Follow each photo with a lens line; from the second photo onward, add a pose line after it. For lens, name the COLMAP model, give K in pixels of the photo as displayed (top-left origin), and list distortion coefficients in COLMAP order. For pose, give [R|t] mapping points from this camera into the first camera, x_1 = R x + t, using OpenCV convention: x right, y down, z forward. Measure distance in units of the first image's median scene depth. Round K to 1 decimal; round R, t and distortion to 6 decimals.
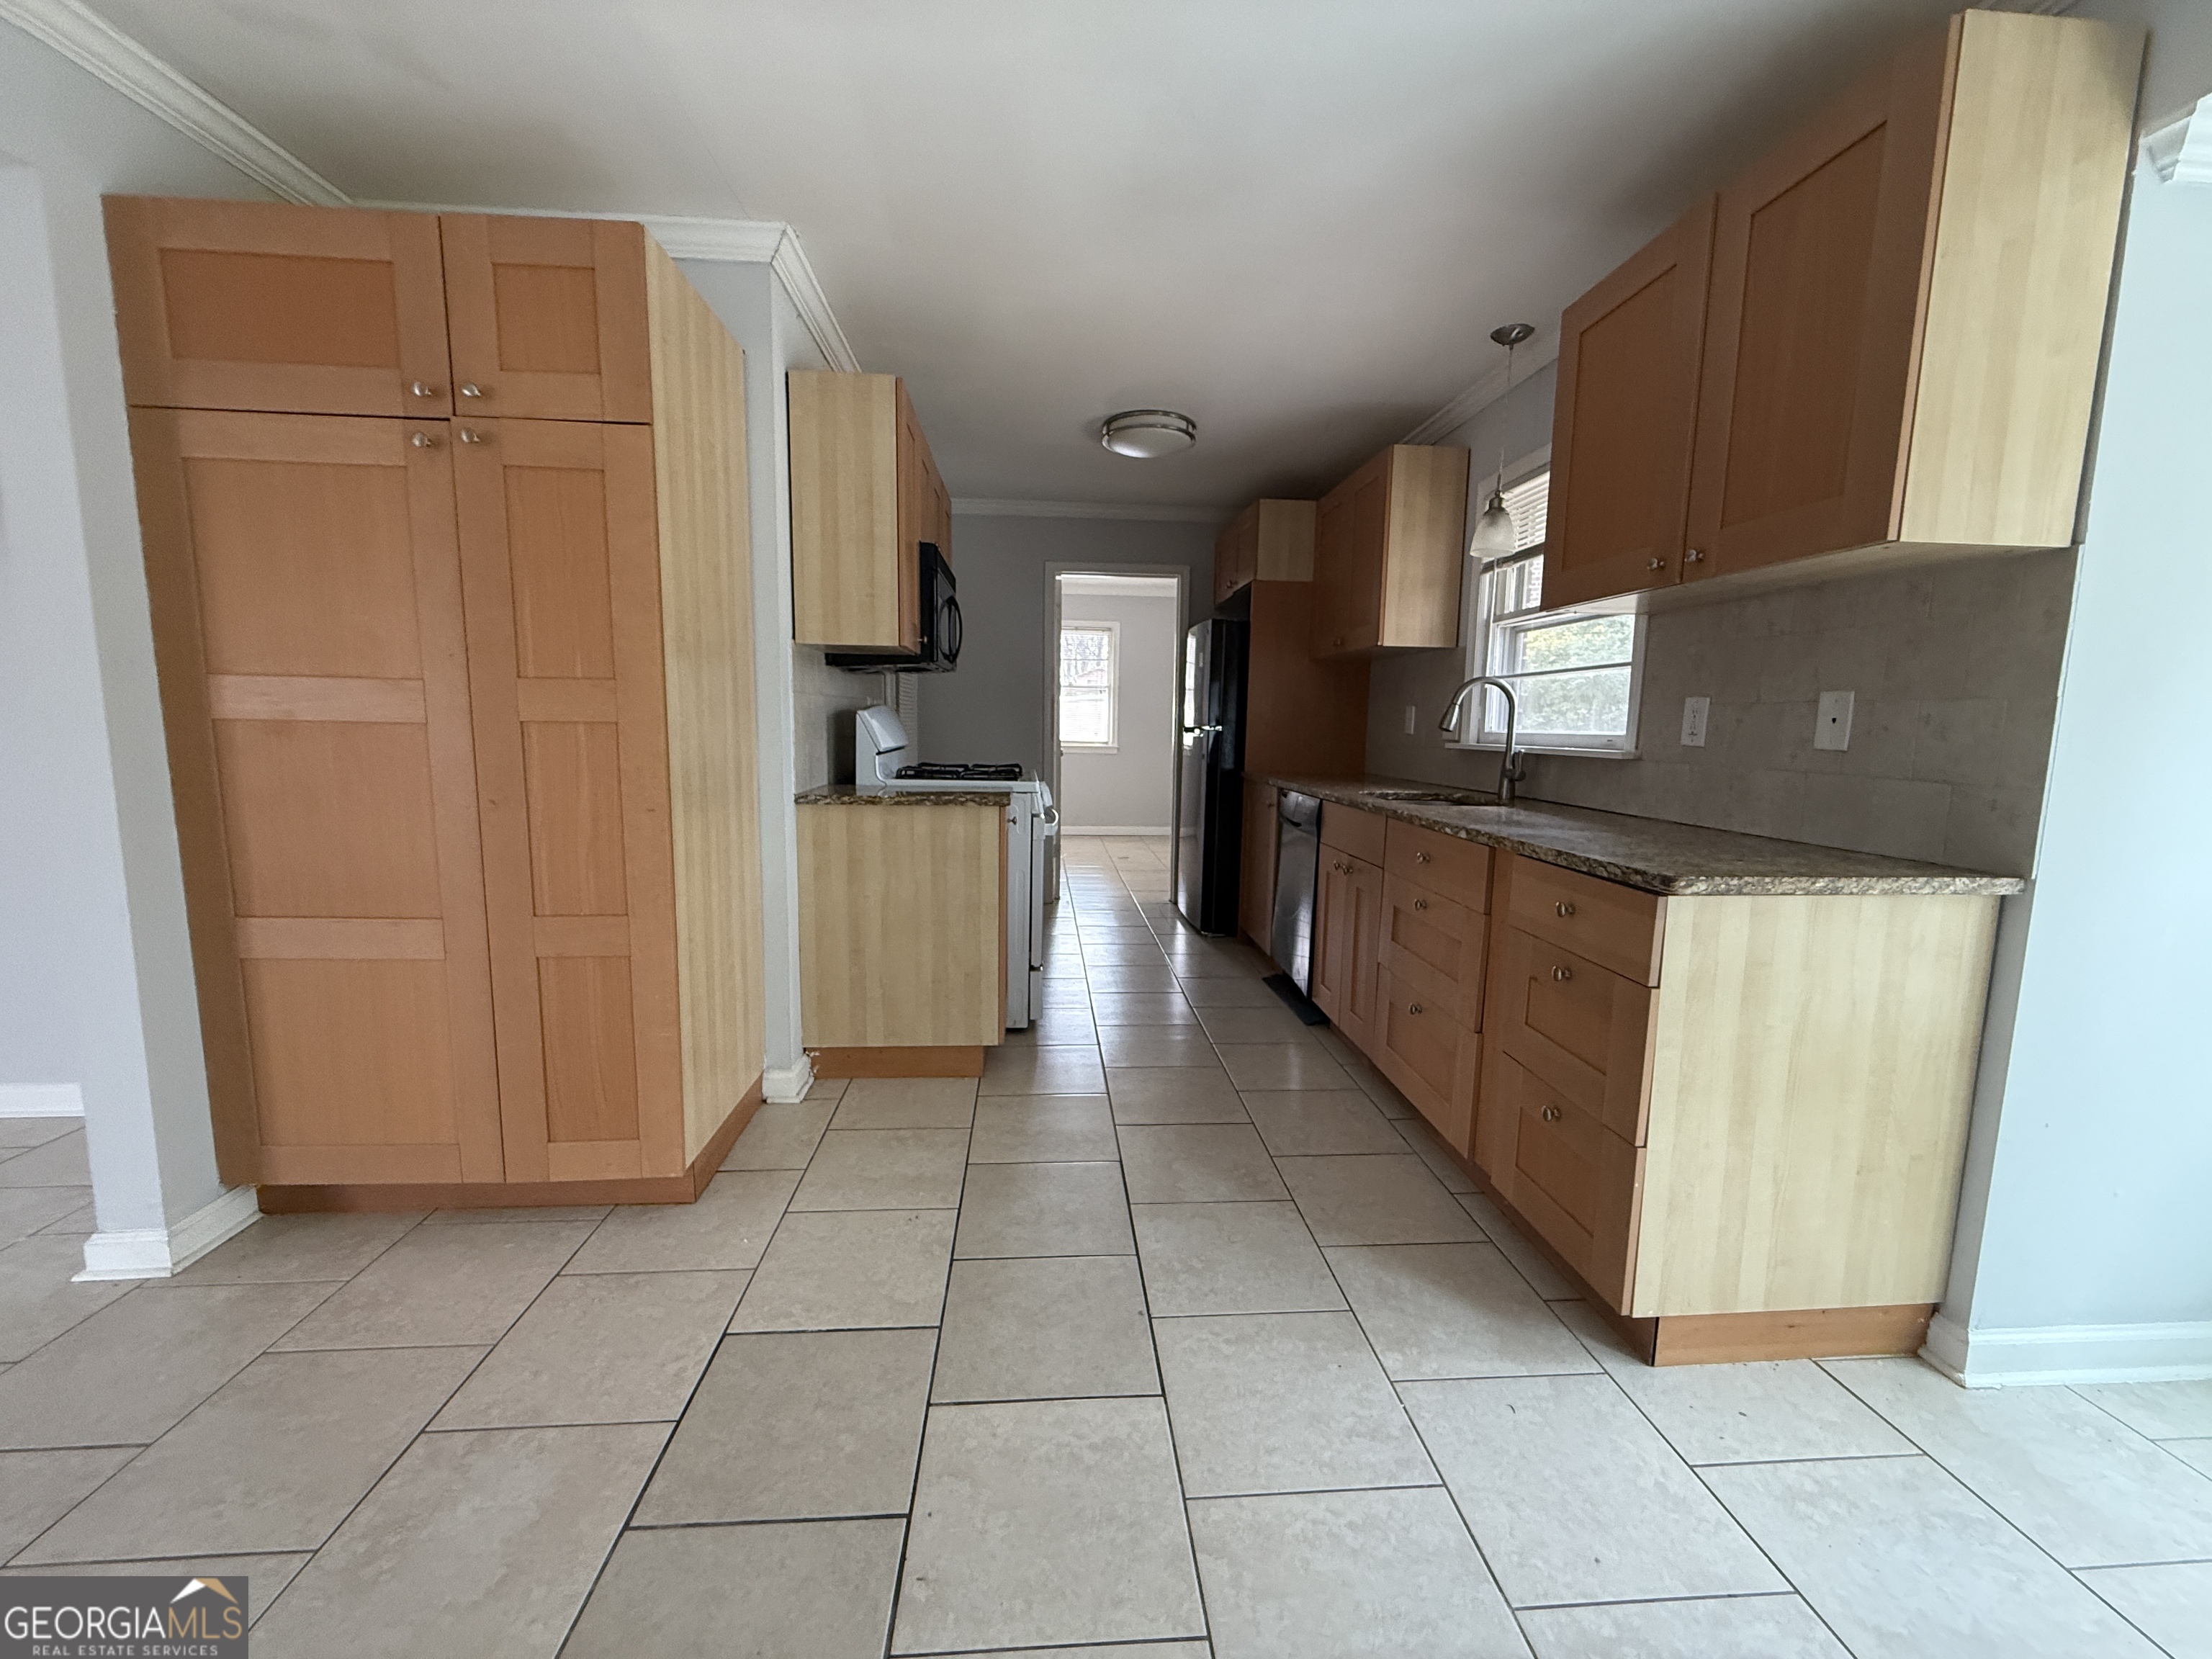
lens RADIAL K [[877.6, 0, 1104.7], [0, 877.6, 831.7], [0, 0, 1]] dist [-0.000366, 0.000183]
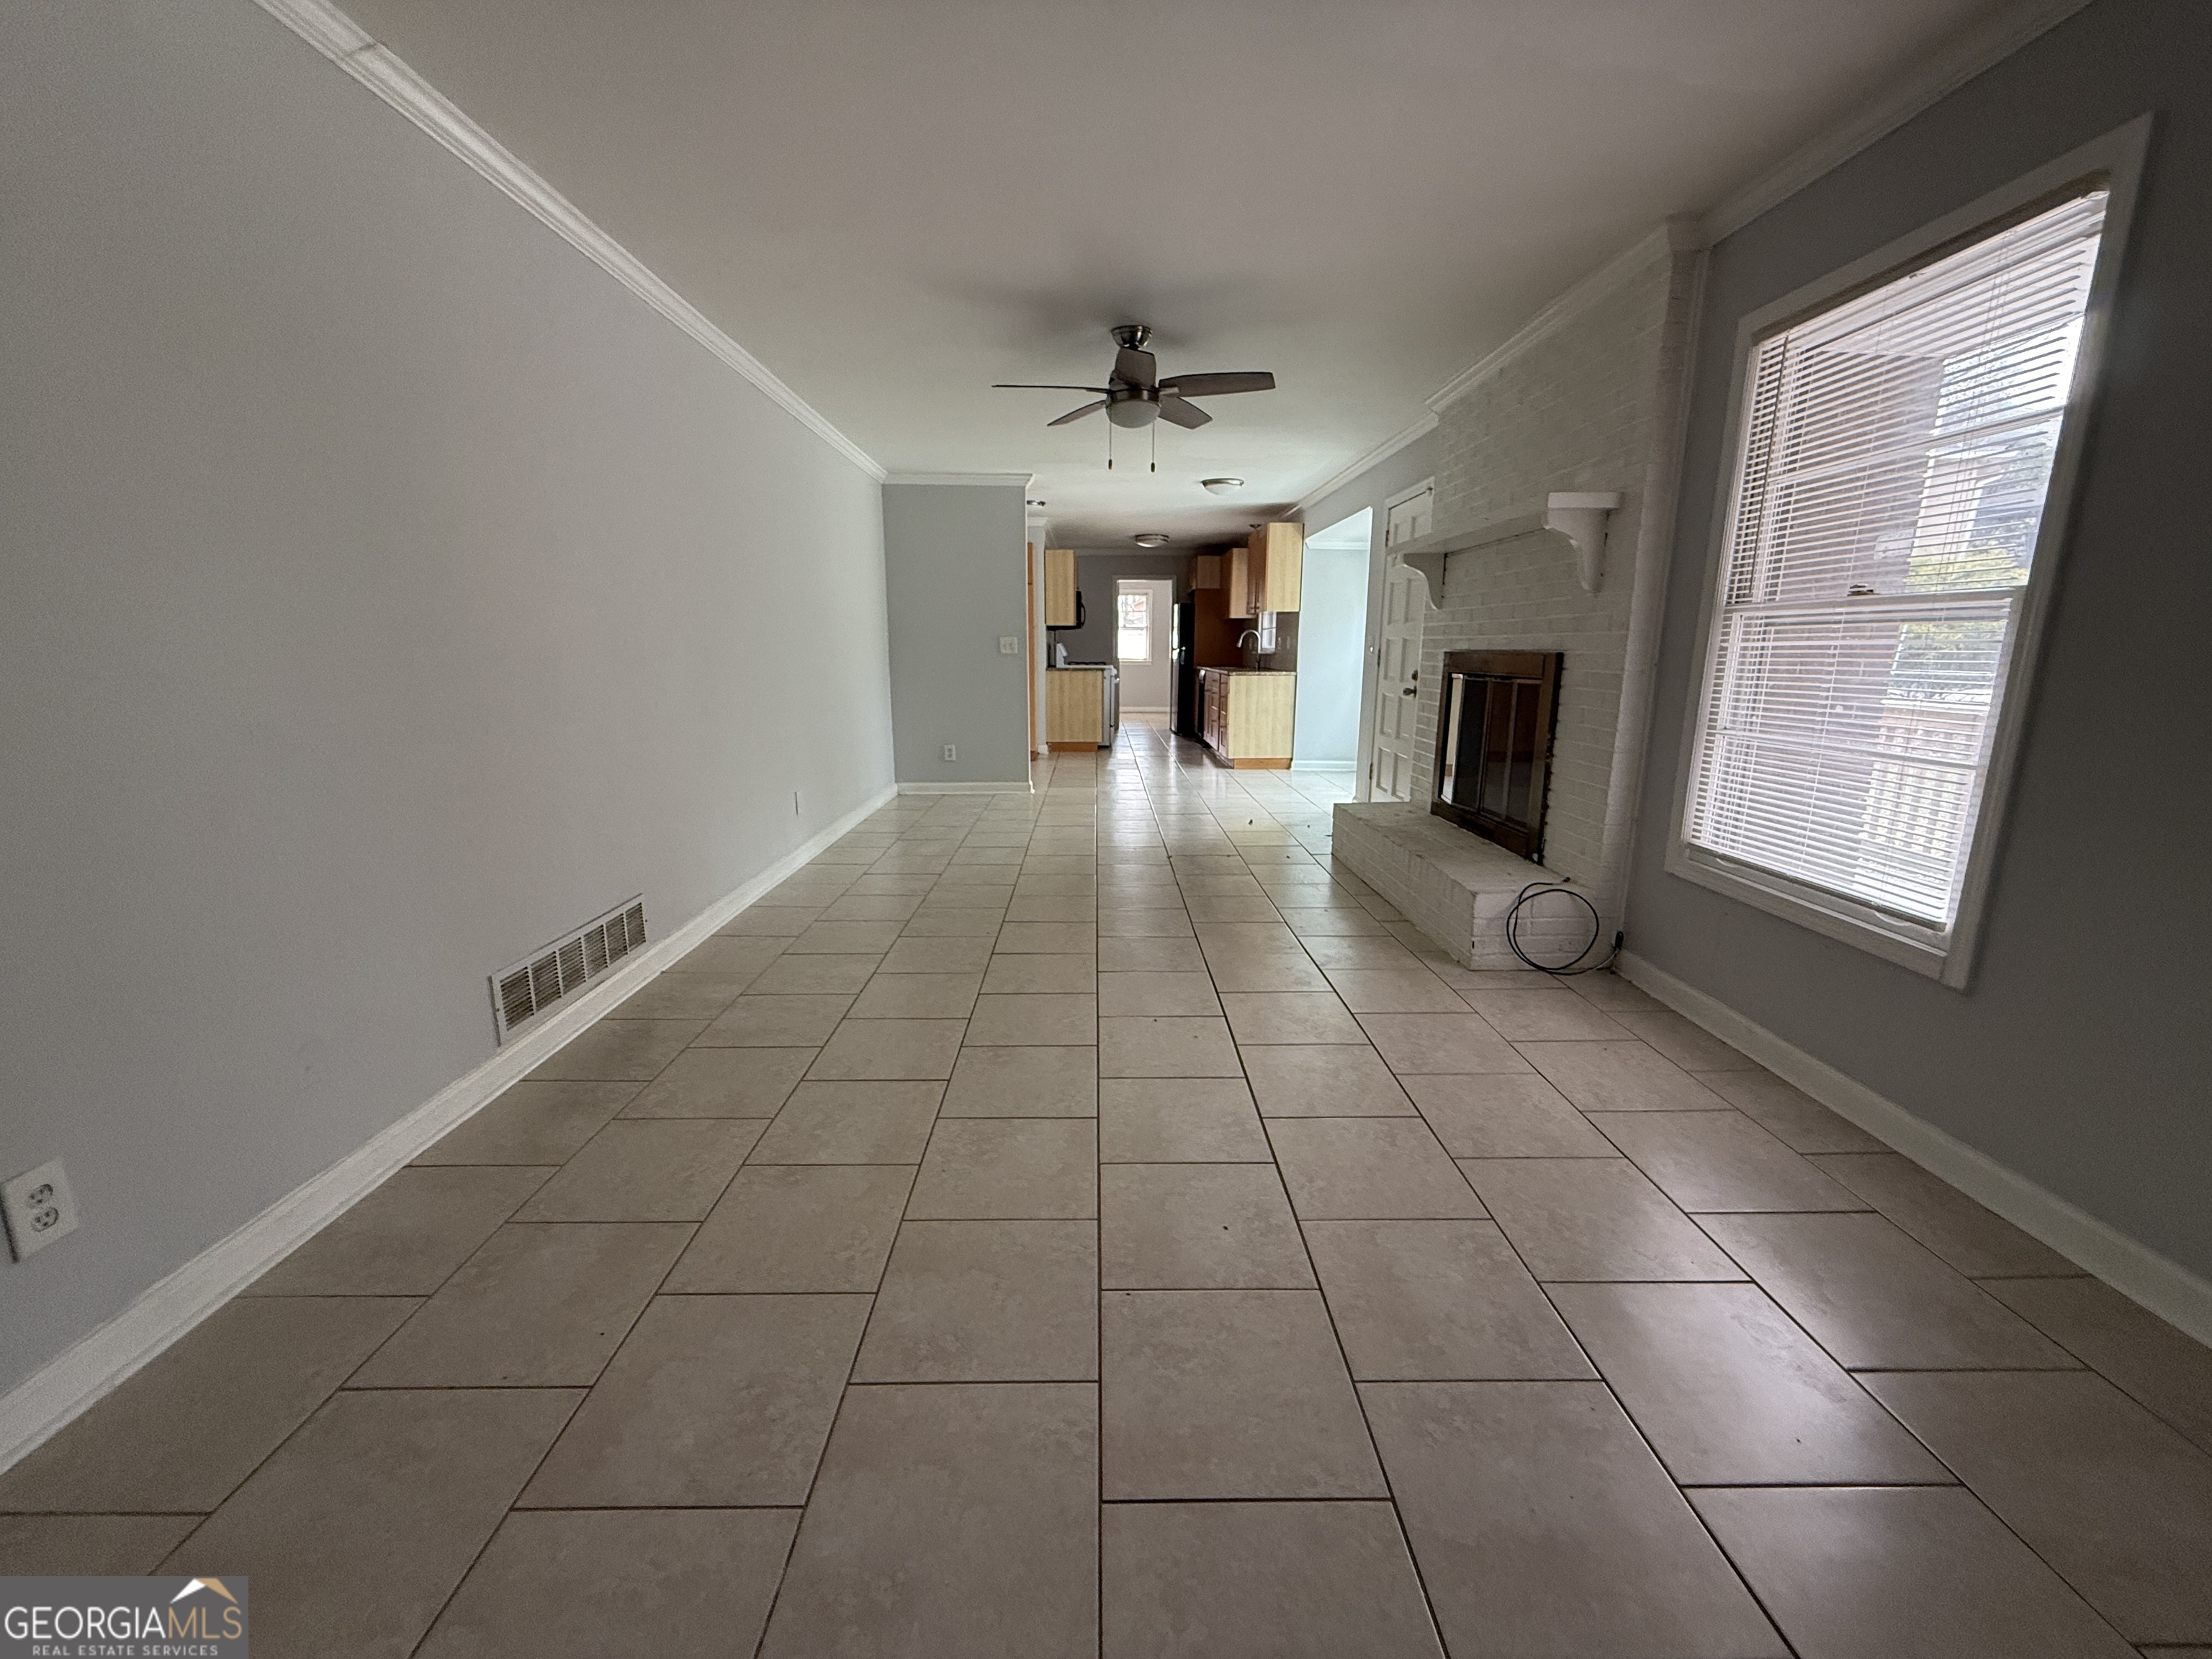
lens RADIAL K [[877.6, 0, 1100.5], [0, 877.6, 820.8], [0, 0, 1]] dist [-0.000366, 0.000183]
pose [[0.997435, -0.001883, -0.071551, 0.111549], [0.006791, 0.997634, 0.068413, 0.300117], [0.071253, -0.068724, 0.995088, -2.309181]]
